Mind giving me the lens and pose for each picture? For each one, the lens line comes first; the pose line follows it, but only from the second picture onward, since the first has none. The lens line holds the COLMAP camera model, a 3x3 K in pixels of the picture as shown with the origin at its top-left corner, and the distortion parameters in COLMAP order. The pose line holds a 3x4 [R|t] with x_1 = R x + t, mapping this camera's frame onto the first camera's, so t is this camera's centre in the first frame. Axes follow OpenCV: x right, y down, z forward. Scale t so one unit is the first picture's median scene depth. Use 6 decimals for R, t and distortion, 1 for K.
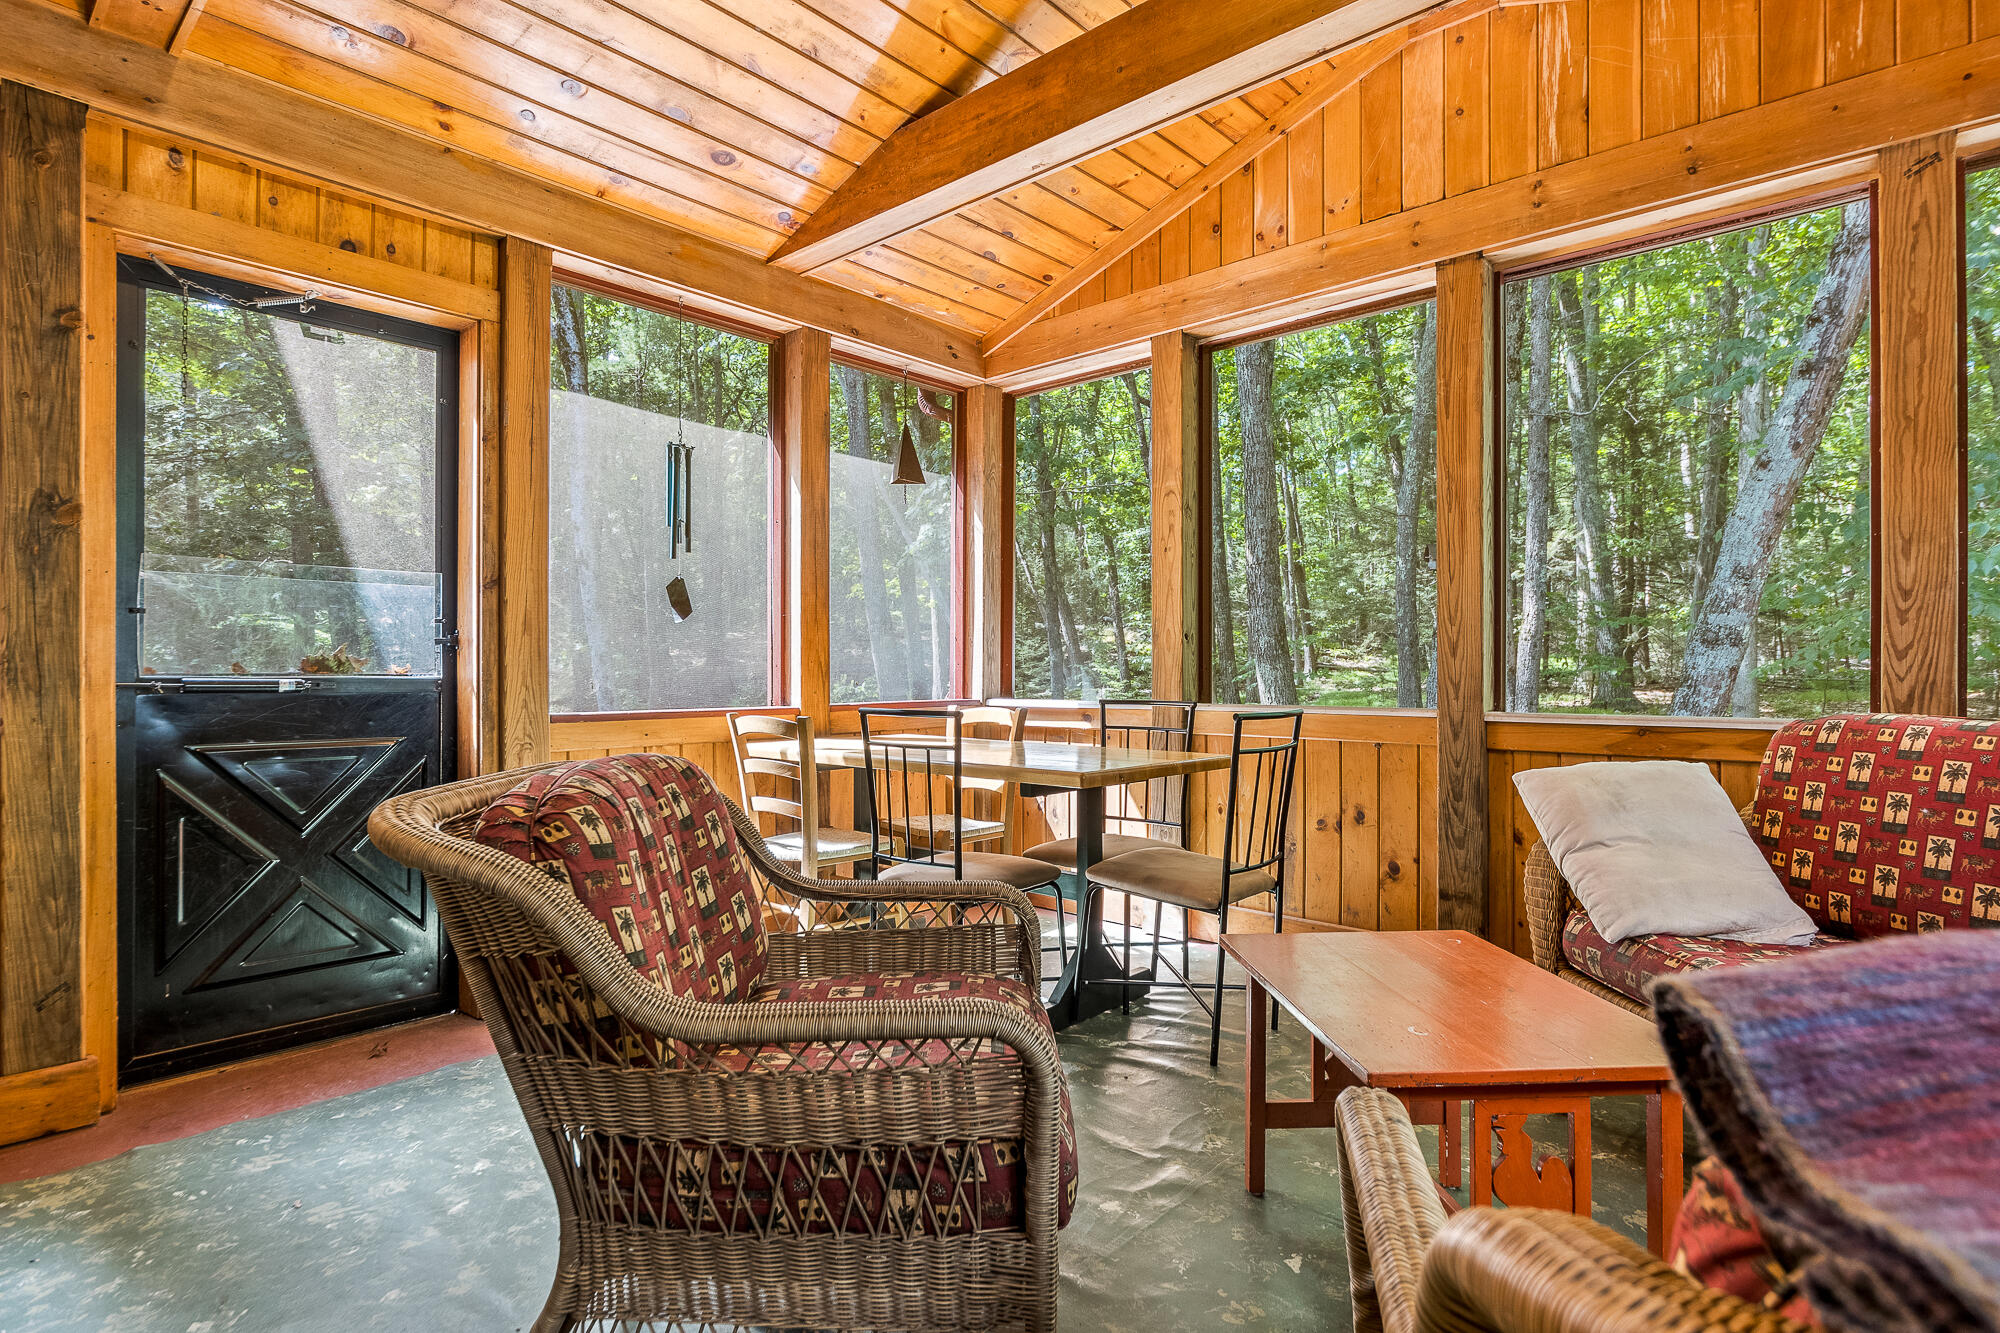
lens RADIAL K [[1011.7, 0, 1000.0], [0, 1011.7, 666.5], [0, 0, 1]] dist [0.001732, 0.000382]
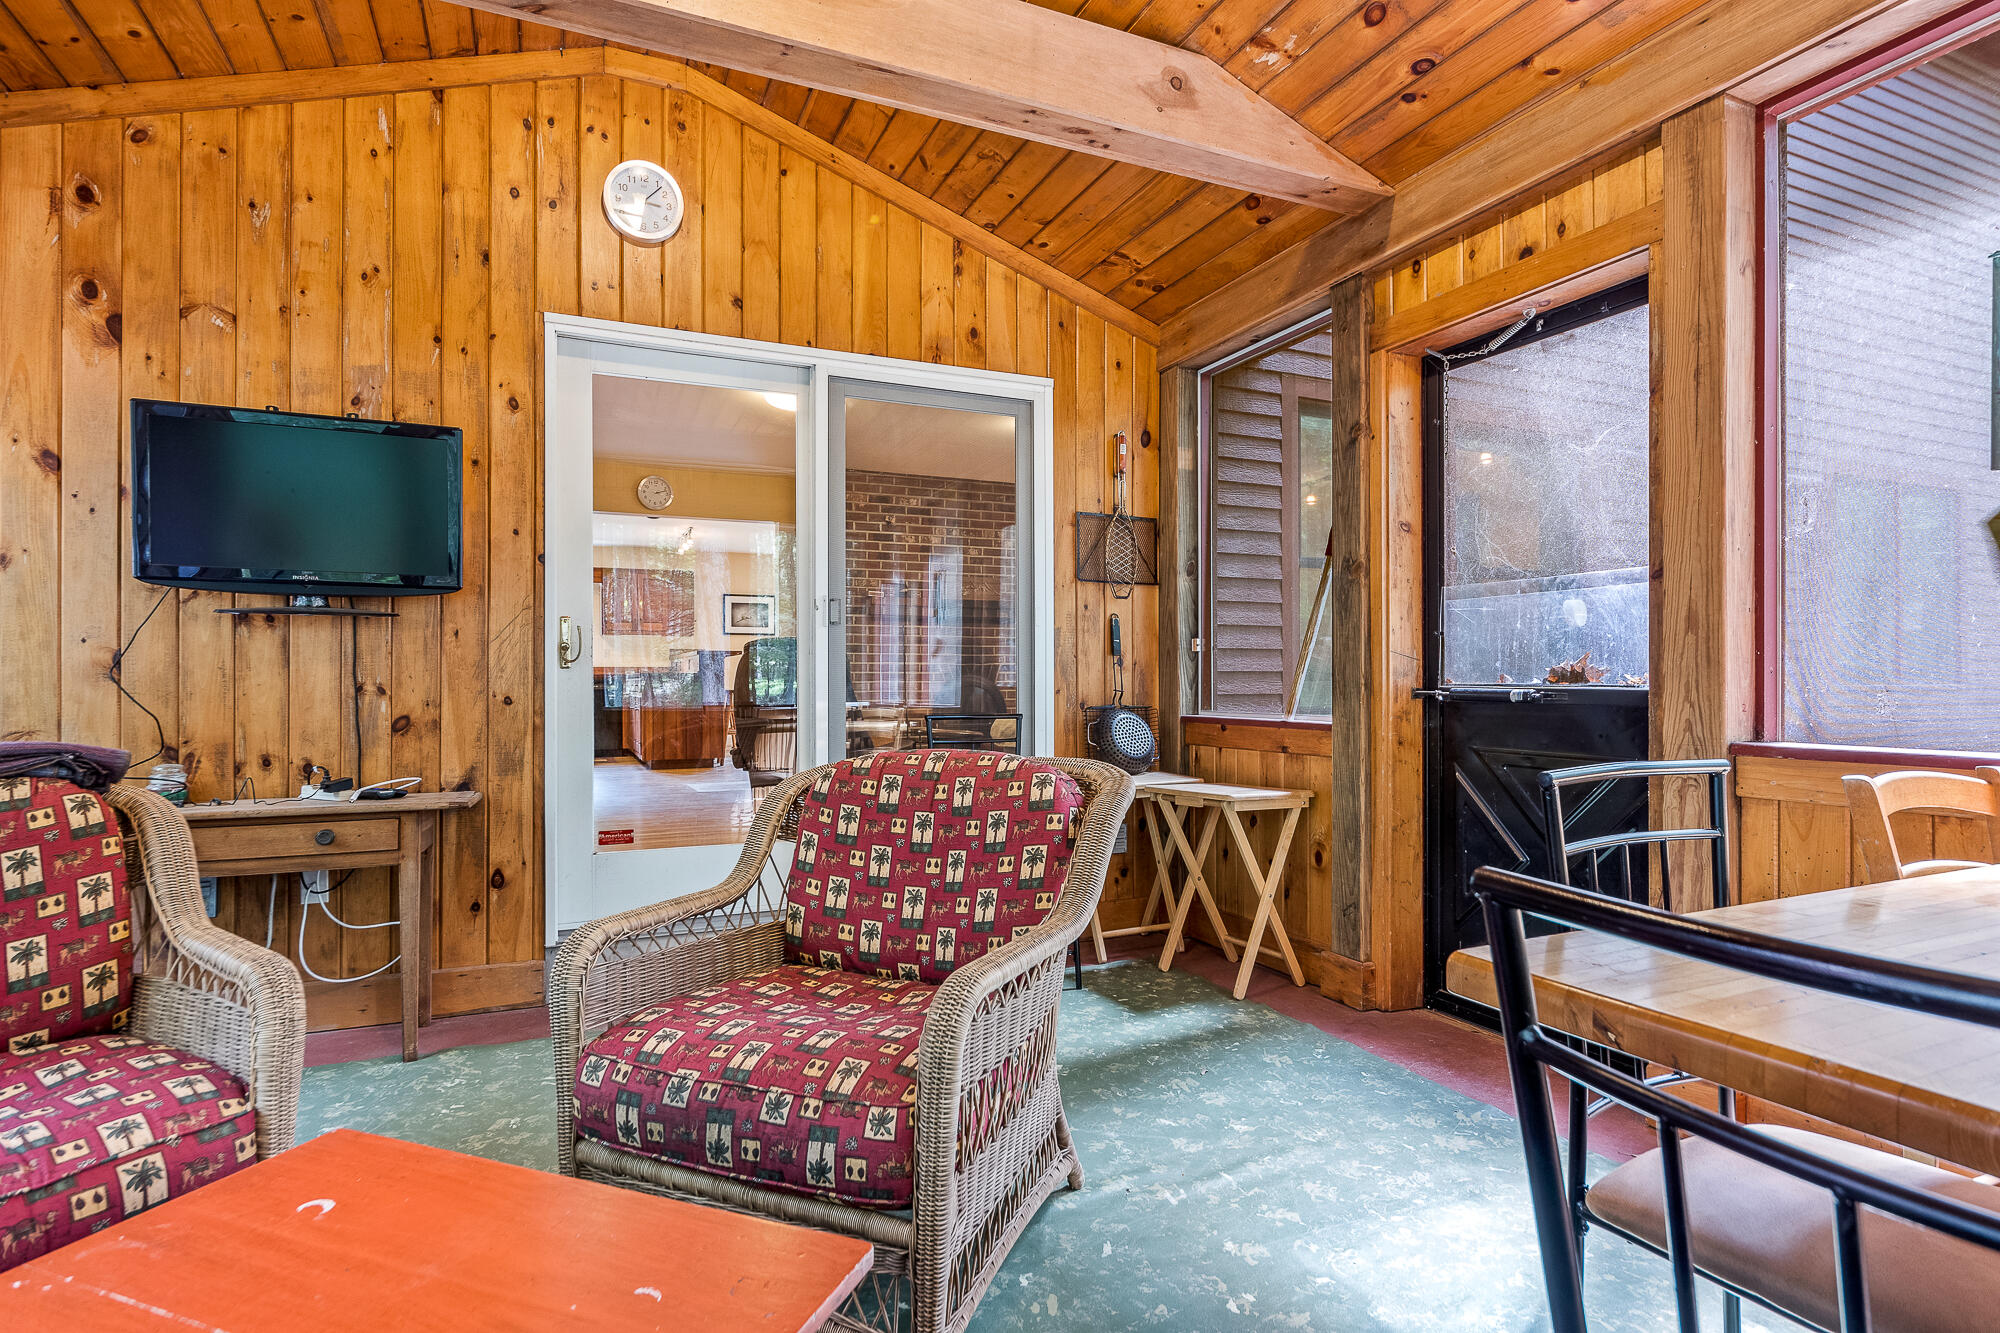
lens RADIAL K [[1011.7, 0, 1000.0], [0, 1011.7, 666.5], [0, 0, 1]] dist [0.001732, 0.000382]
pose [[-0.405223, -0.010393, -0.914159, 0.482367], [0.004618, 0.999899, -0.013415, 0.000607], [0.914206, -0.009657, -0.405134, 0.952198]]
